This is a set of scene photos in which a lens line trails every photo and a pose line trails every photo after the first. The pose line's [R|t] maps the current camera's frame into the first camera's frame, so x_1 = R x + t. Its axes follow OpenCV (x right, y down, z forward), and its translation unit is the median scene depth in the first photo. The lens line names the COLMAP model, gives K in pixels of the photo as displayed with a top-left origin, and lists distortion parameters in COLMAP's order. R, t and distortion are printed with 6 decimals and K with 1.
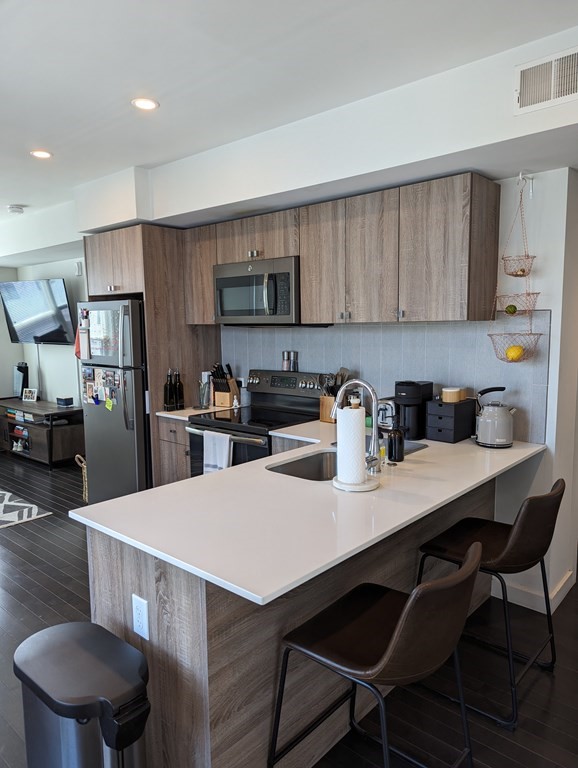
lens RADIAL K [[542.8, 0, 289.8], [0, 542.8, 391.6], [0, 0, 1]] dist [0.035616, -0.000960]
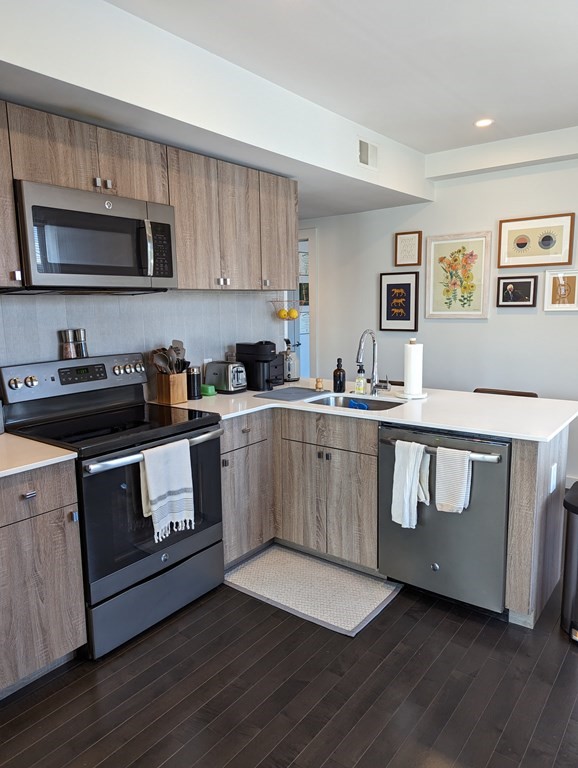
lens RADIAL K [[542.8, 0, 289.9], [0, 542.8, 377.4], [0, 0, 1]] dist [0.035616, -0.000960]
pose [[-0.070773, -0.129511, 0.989049, -0.889548], [0.136481, 0.980953, 0.138217, -0.089284], [-0.988111, 0.144768, -0.051749, 0.950072]]
